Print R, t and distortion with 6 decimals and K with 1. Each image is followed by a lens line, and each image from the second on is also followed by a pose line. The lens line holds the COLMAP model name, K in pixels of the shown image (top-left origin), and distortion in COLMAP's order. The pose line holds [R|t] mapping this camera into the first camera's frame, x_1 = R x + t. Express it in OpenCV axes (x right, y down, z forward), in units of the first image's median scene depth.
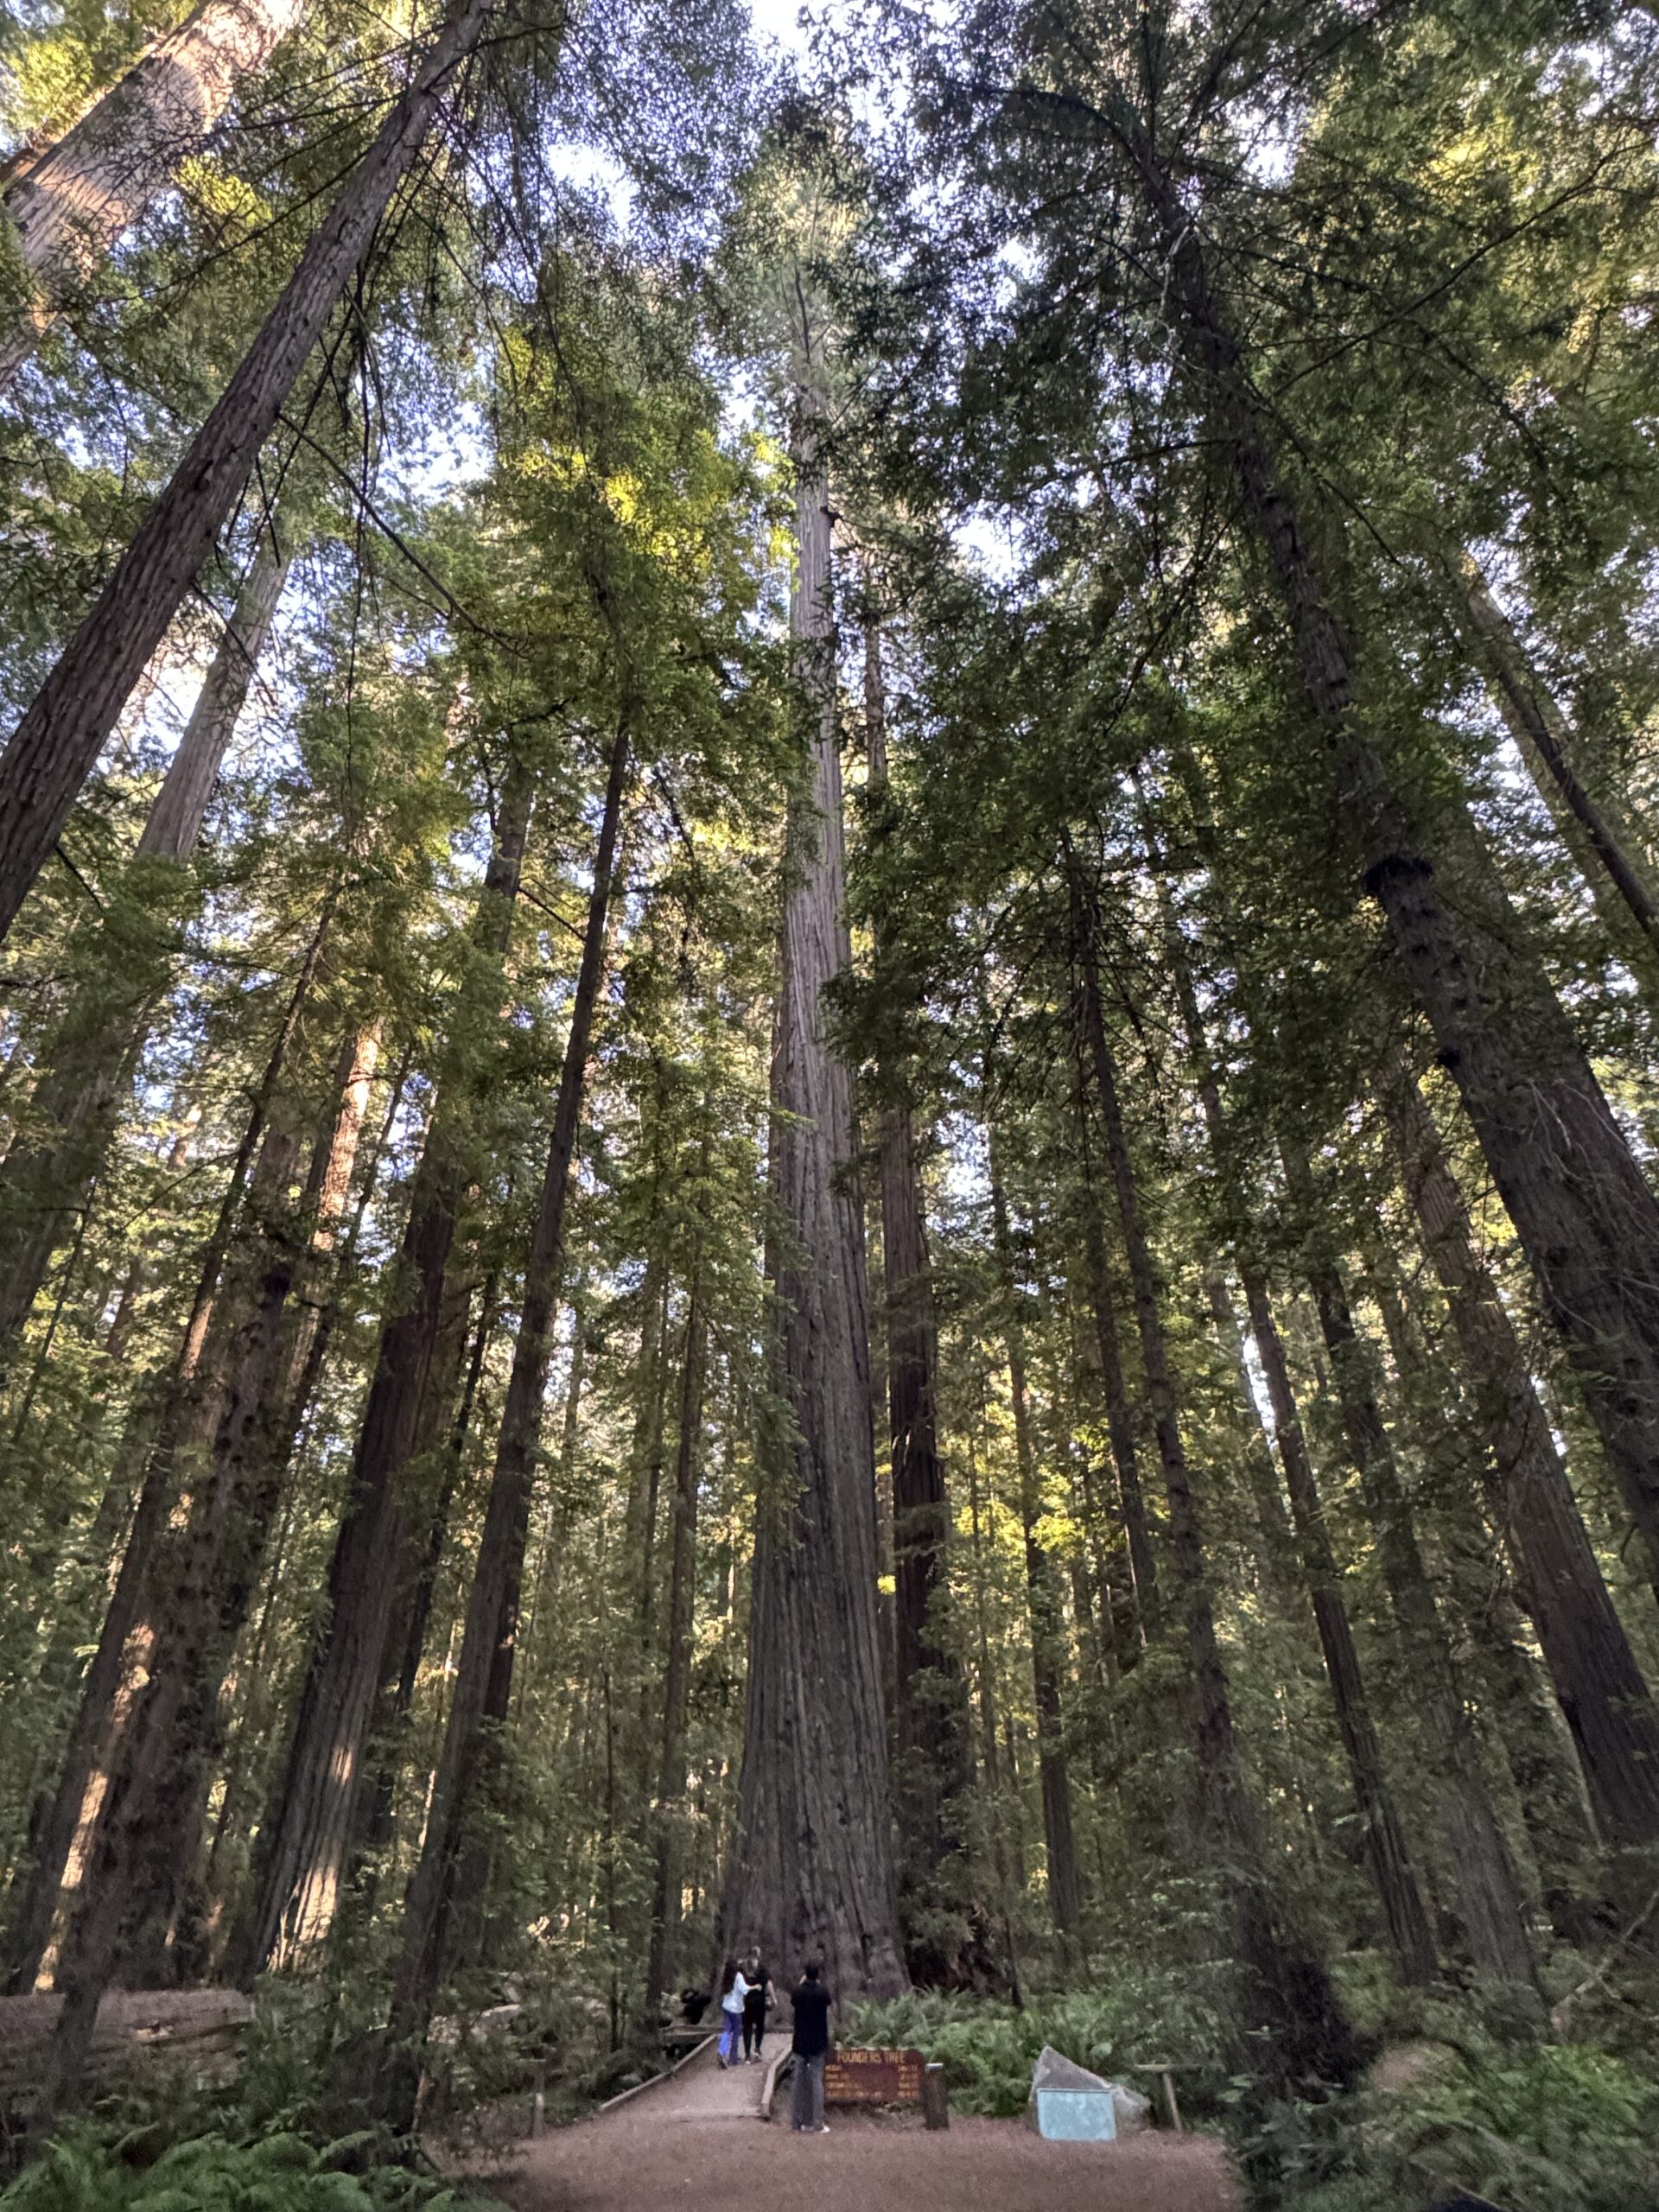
lens RADIAL K [[1229.7, 0, 835.6], [0, 1229.7, 1106.2], [0, 0, 1]] dist [0.001951, 0.000420]
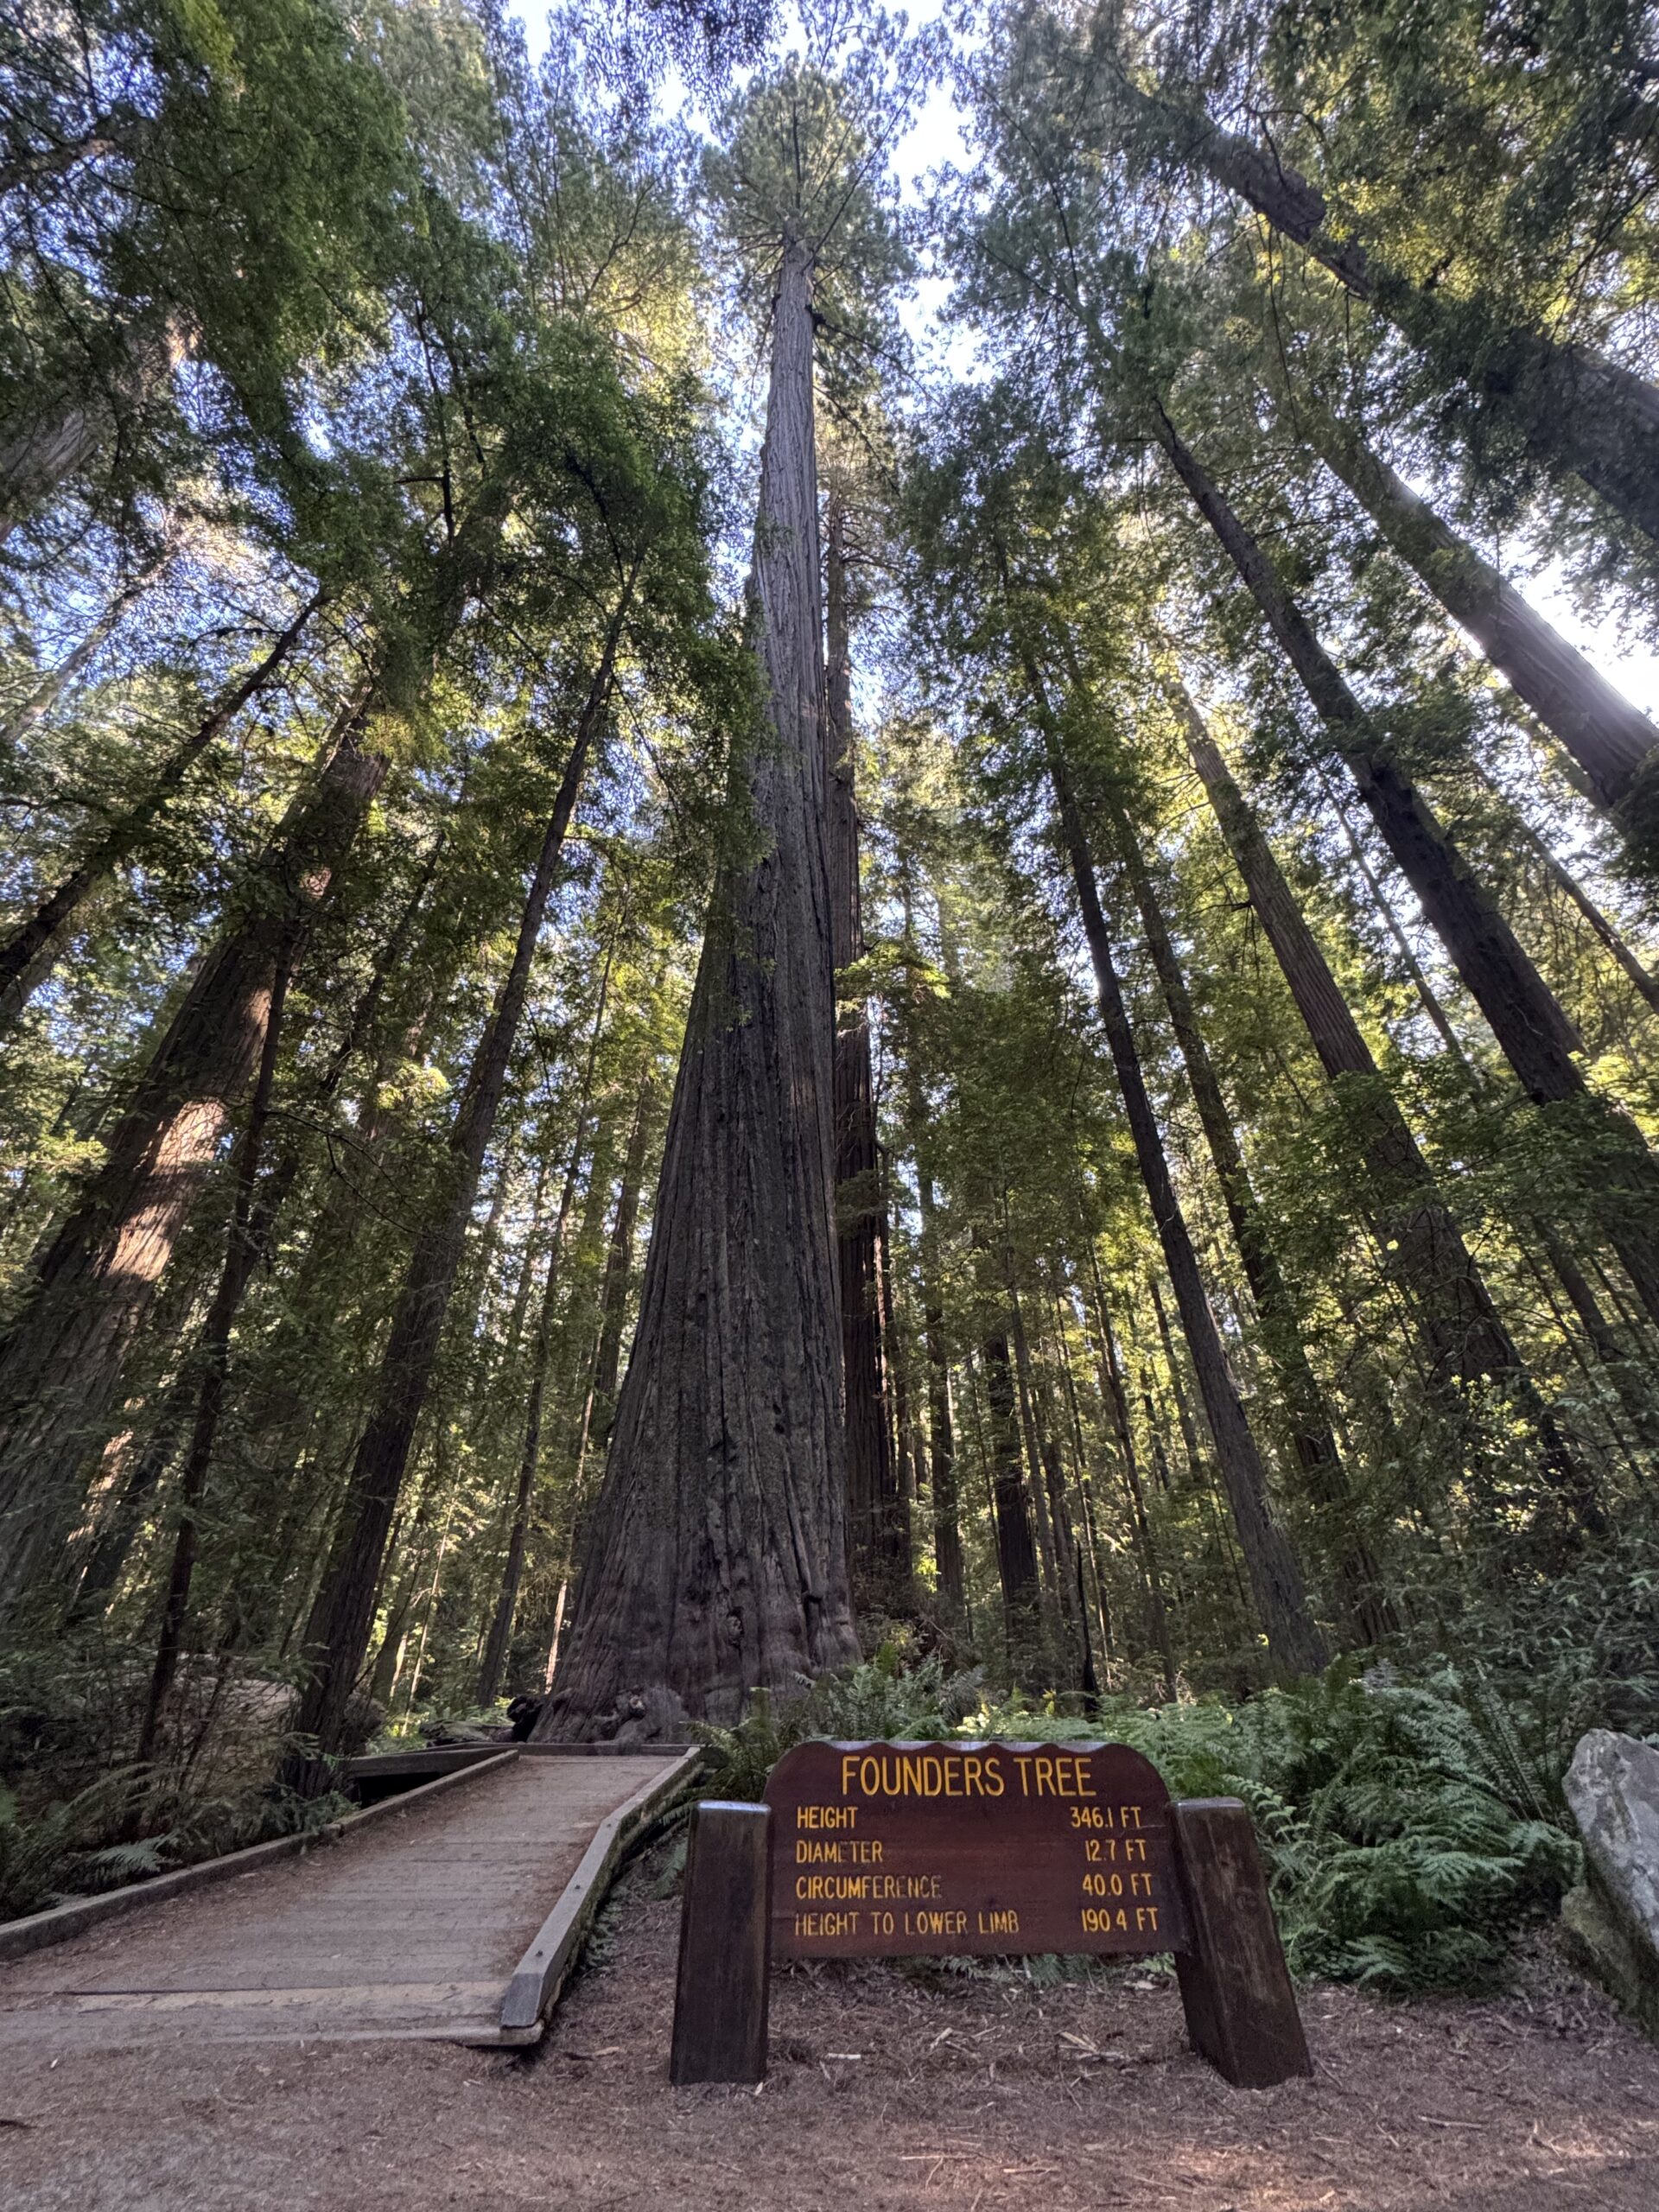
lens RADIAL K [[900.2, 0, 840.5], [0, 900.2, 1112.2], [0, 0, 1]] dist [0.004288, 0.000298]
pose [[0.993363, 0.067186, 0.093361, -0.017097], [-0.066983, 0.997740, -0.005315, 0.416210], [-0.093507, -0.000974, 0.995618, 0.532493]]
